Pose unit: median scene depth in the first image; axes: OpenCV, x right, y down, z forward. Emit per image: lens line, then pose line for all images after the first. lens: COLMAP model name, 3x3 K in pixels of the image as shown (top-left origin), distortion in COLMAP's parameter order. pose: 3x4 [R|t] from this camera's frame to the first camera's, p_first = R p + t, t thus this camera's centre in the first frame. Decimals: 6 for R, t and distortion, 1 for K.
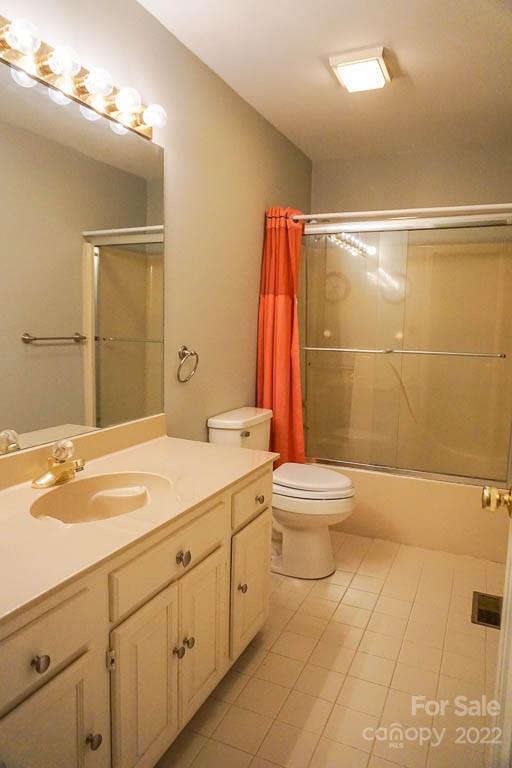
lens RADIAL K [[517.6, 0, 252.7], [0, 517.6, 377.4], [0, 0, 1]] dist [-0.043497, 0.028809]
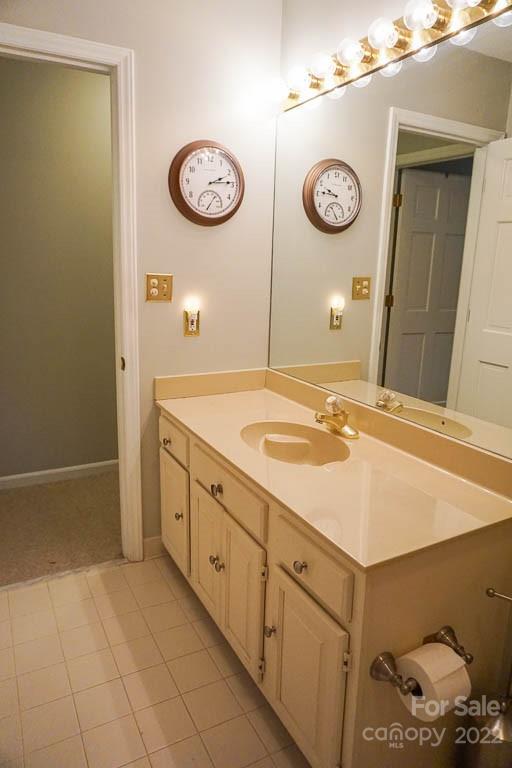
lens RADIAL K [[517.6, 0, 253.8], [0, 517.6, 390.4], [0, 0, 1]] dist [-0.043497, 0.028809]
pose [[-0.601270, 0.157028, -0.783464, 0.675615], [-0.120392, 0.951503, 0.283103, -0.206139], [0.789924, 0.264544, -0.553206, 1.533470]]
